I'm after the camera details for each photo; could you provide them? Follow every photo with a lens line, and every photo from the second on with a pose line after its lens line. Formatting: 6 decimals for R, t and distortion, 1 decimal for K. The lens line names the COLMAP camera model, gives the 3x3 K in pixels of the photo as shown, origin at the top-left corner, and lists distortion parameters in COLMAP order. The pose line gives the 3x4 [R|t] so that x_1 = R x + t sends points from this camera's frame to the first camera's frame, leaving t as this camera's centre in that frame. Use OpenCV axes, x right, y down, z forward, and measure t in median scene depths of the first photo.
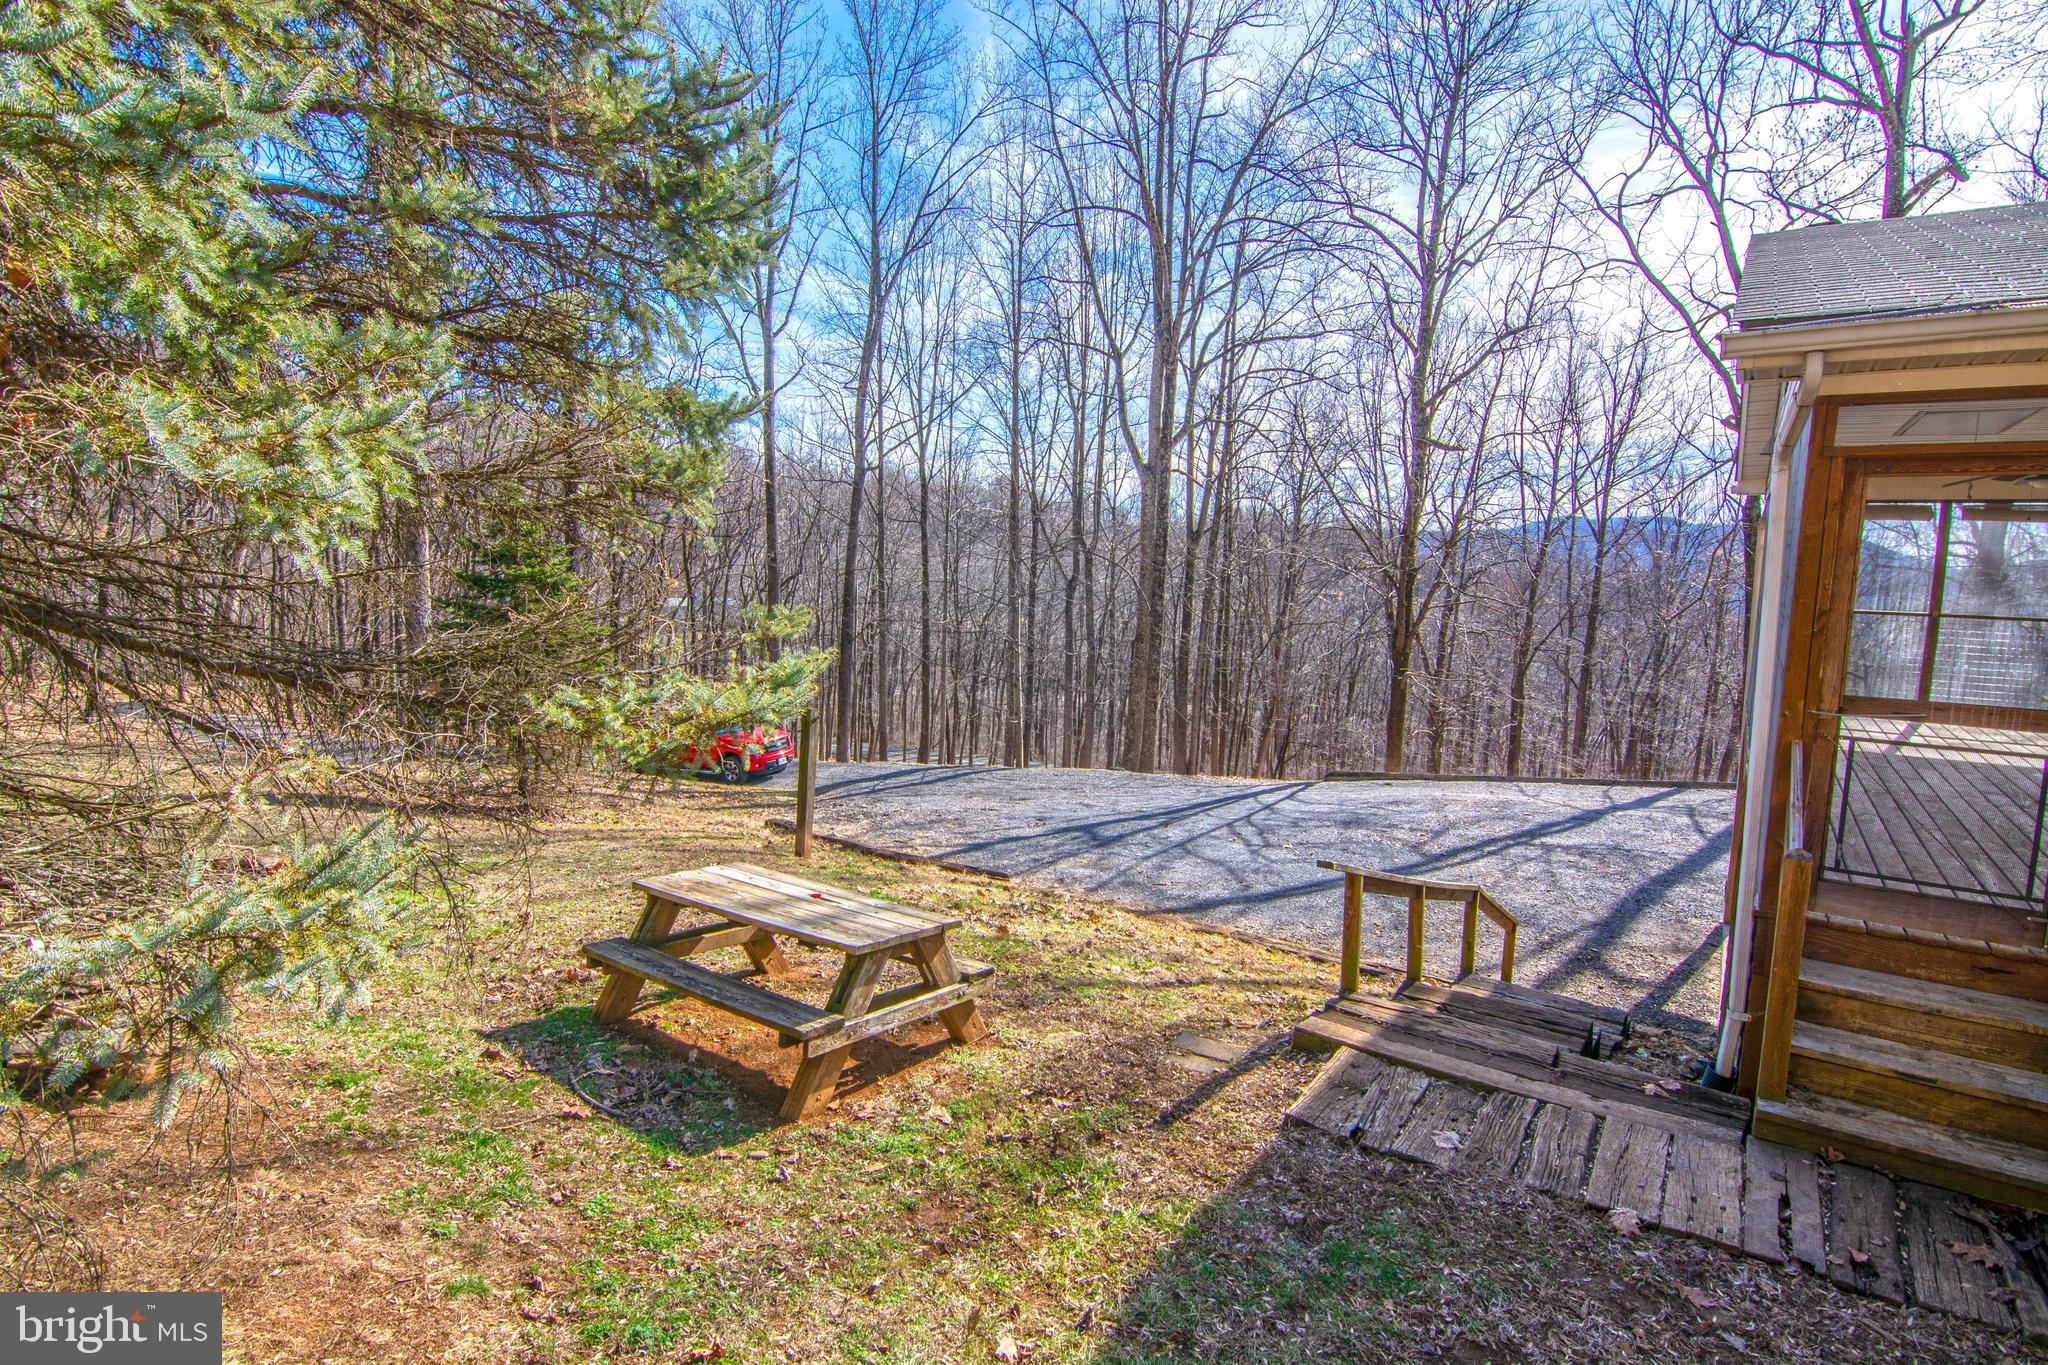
lens RADIAL K [[1000.9, 0, 1017.0], [0, 1000.9, 668.8], [0, 0, 1]] dist [-0.008292, -0.008309]
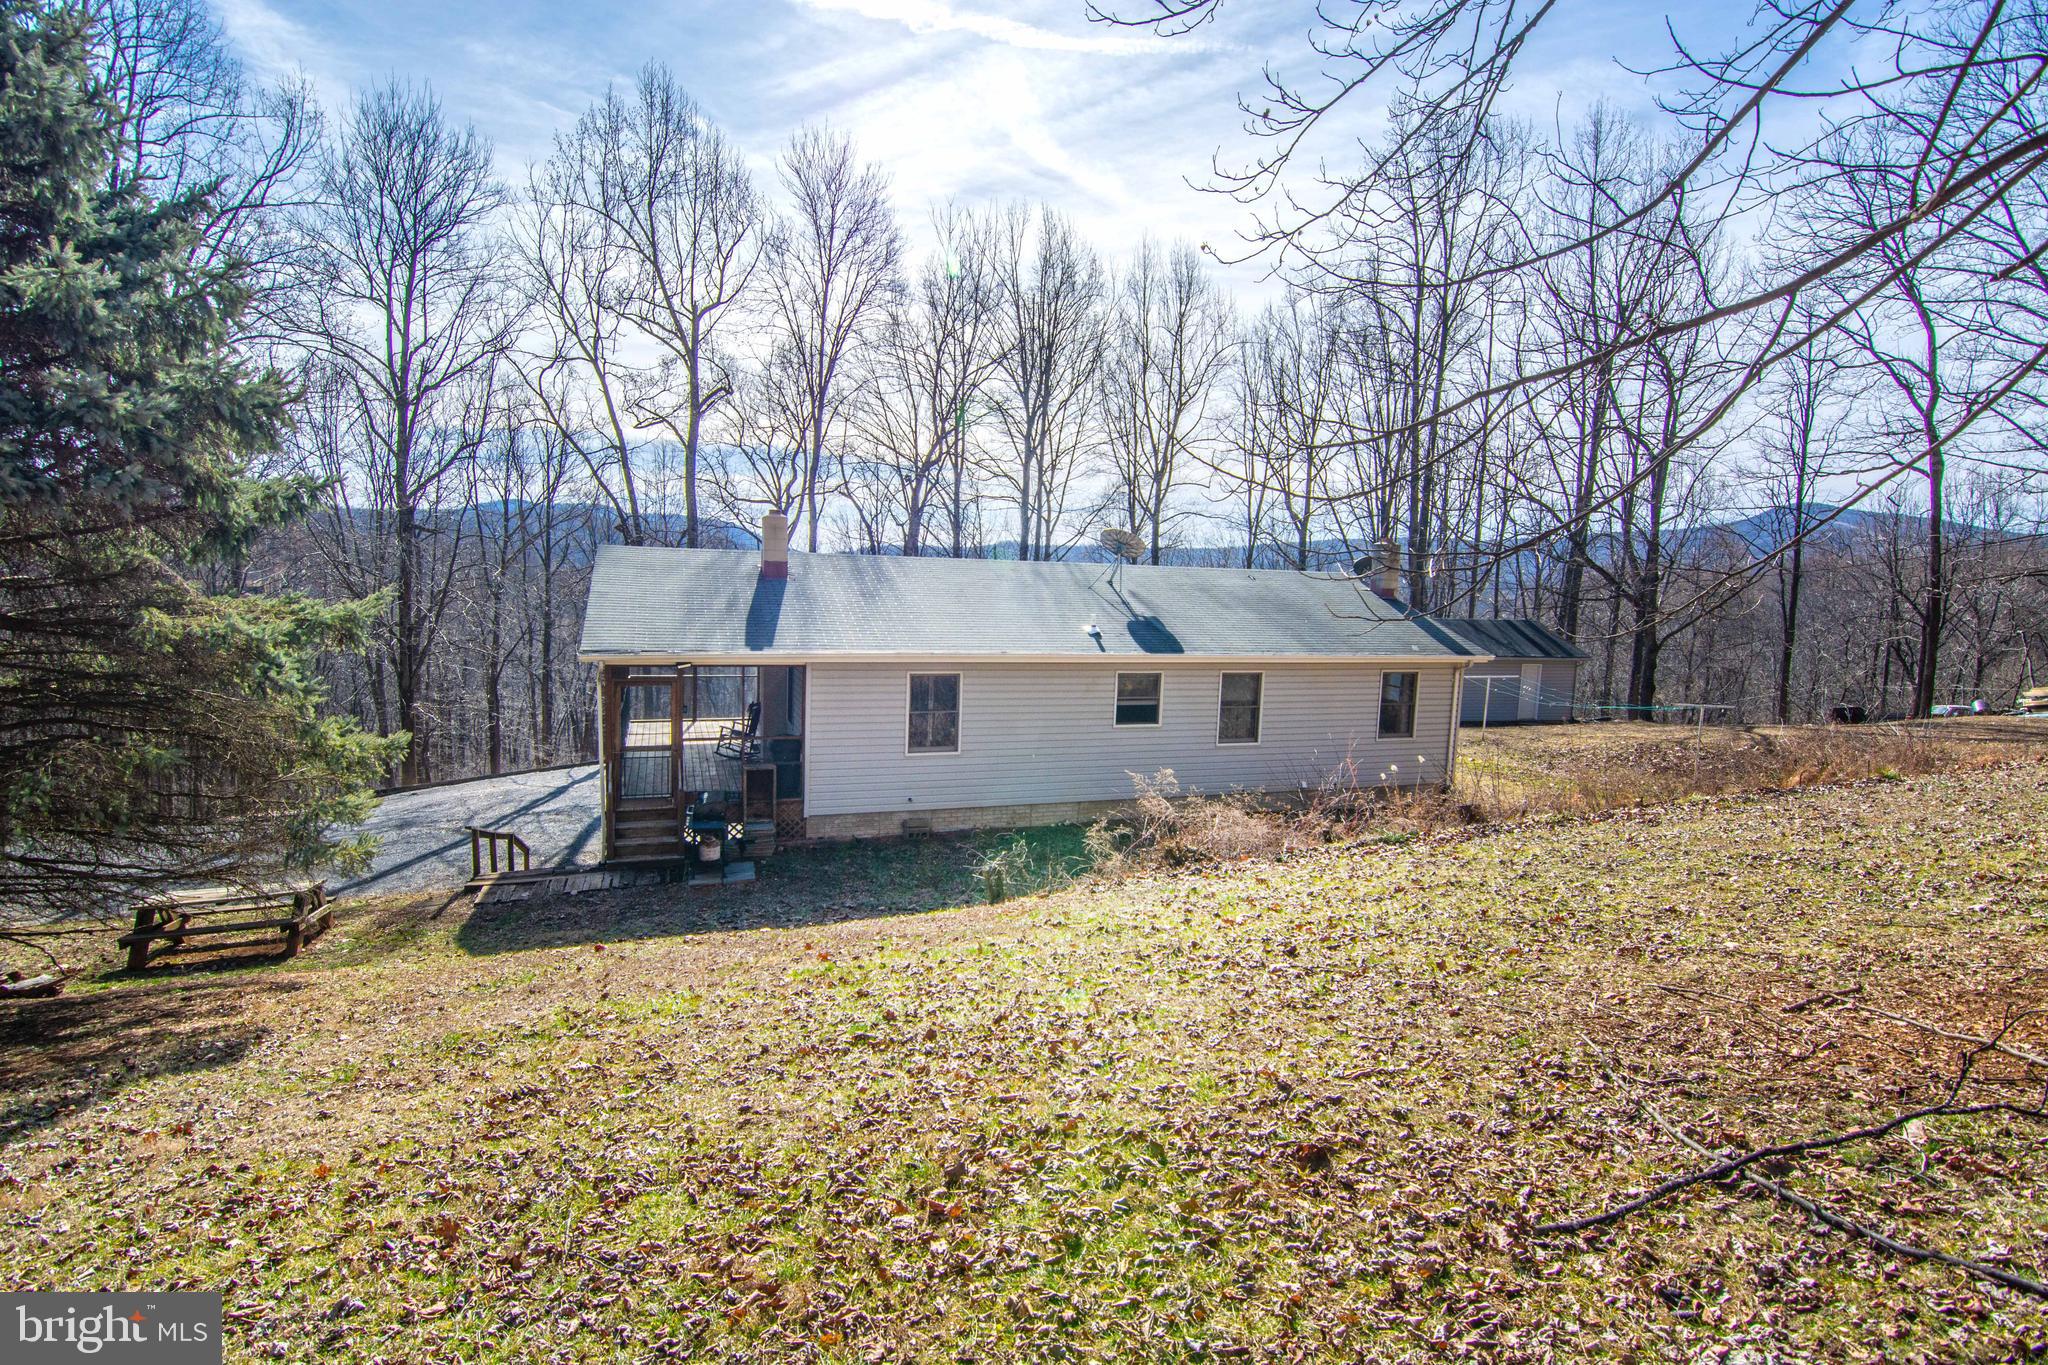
lens RADIAL K [[1000.9, 0, 1017.0], [0, 1000.9, 668.8], [0, 0, 1]] dist [-0.008292, -0.008309]
pose [[0.572043, -0.087365, 0.815557, -1.103126], [0.073782, 0.995761, 0.054917, -0.301244], [-0.816898, 0.028758, 0.576065, -1.970596]]
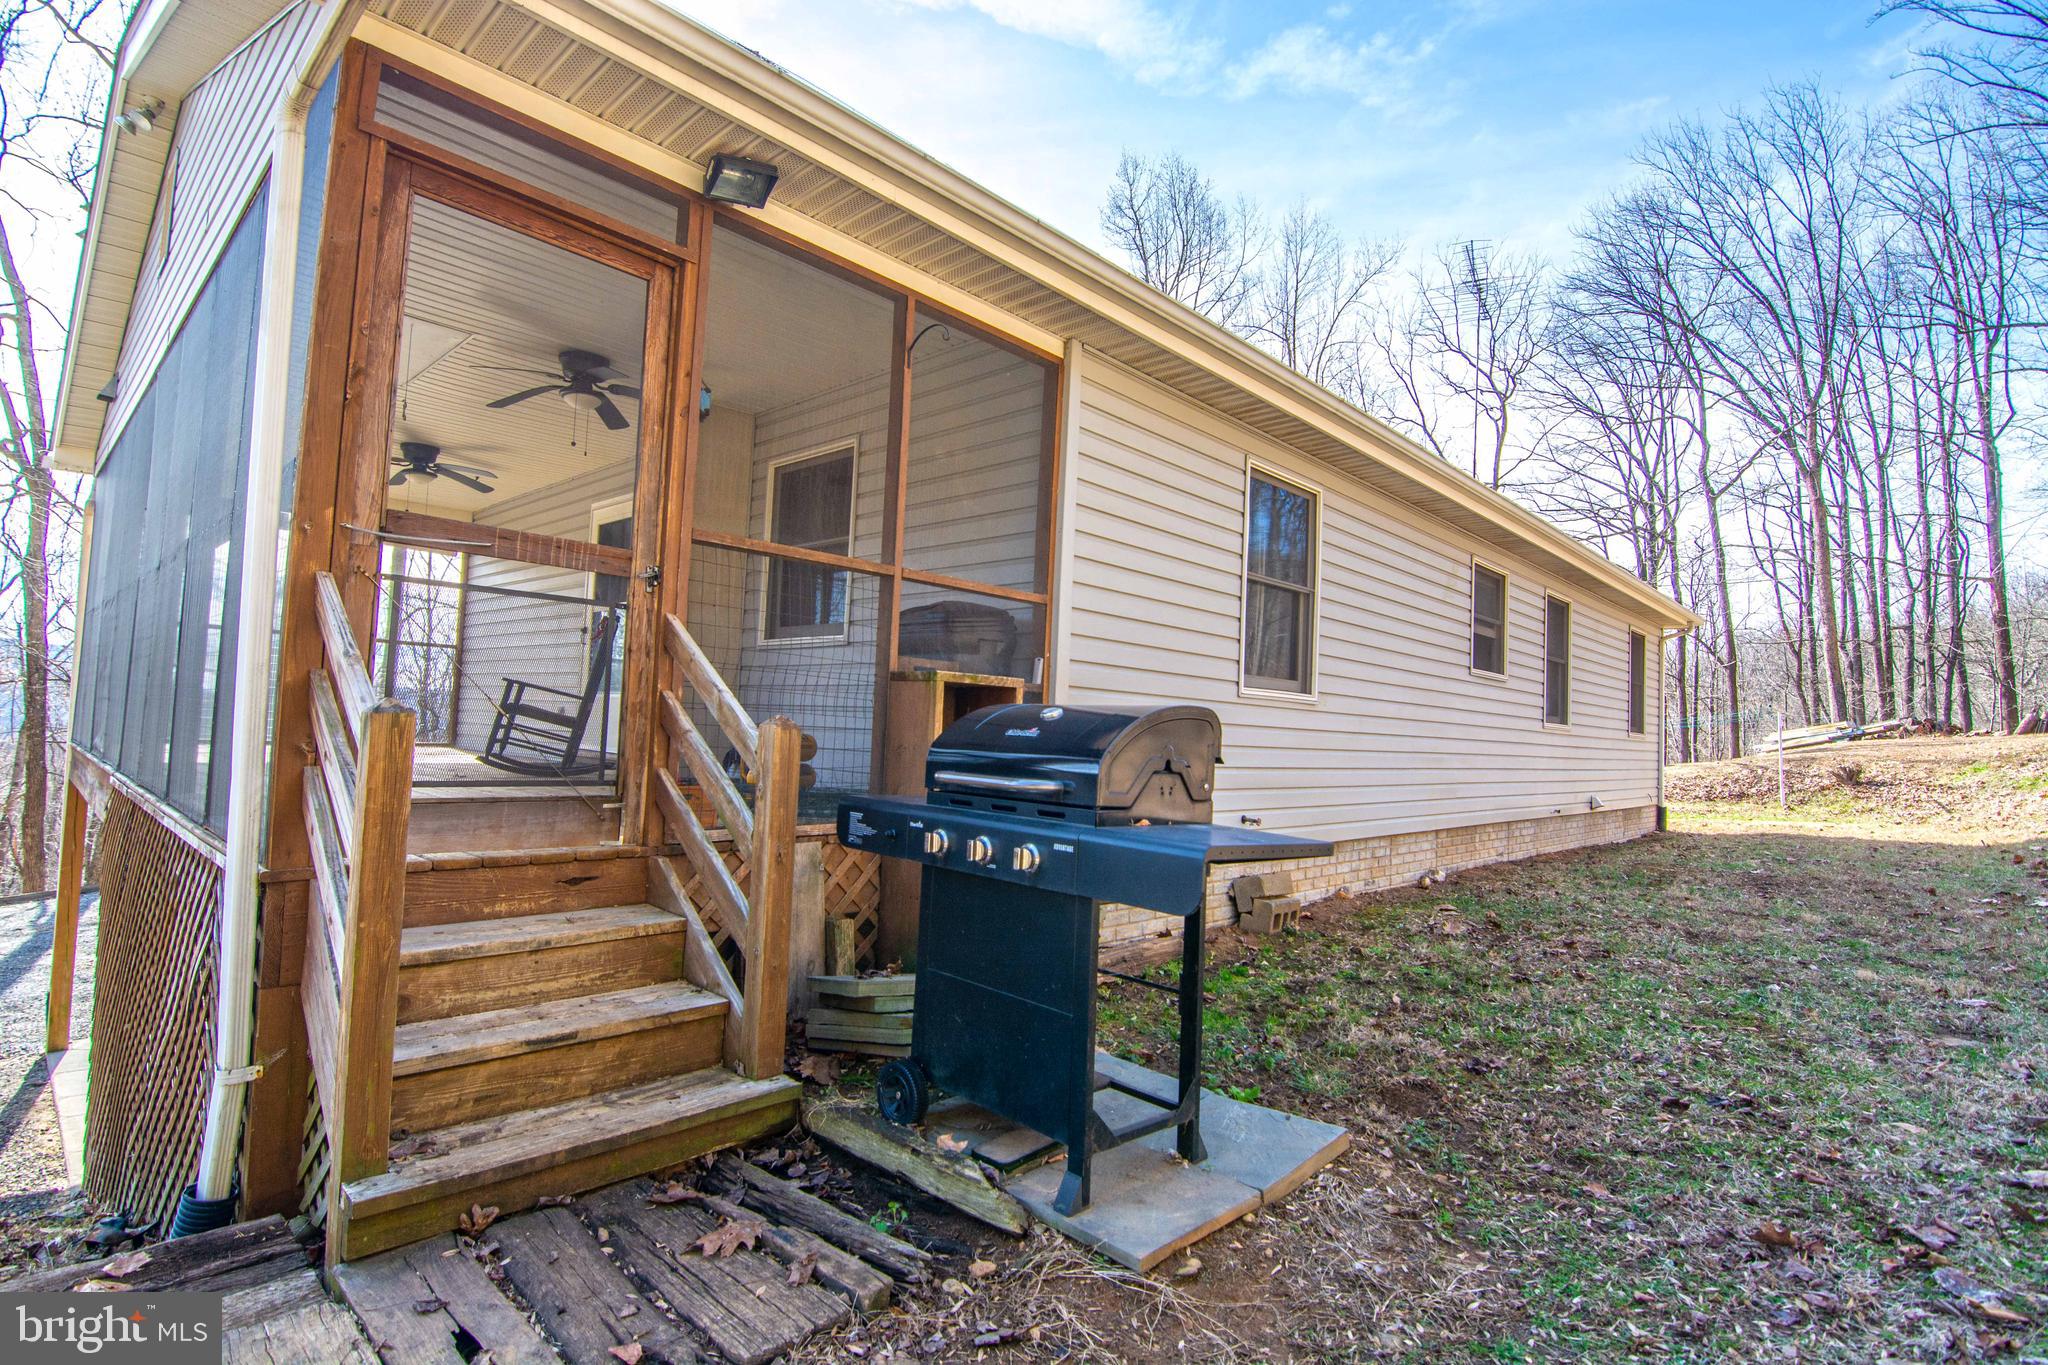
lens RADIAL K [[1000.9, 0, 1017.0], [0, 1000.9, 668.8], [0, 0, 1]] dist [-0.008292, -0.008309]
pose [[0.128734, 0.047774, 0.990528, 0.238342], [0.075082, 0.995502, -0.057772, 0.199136], [-0.988833, 0.081808, 0.124569, 0.511166]]
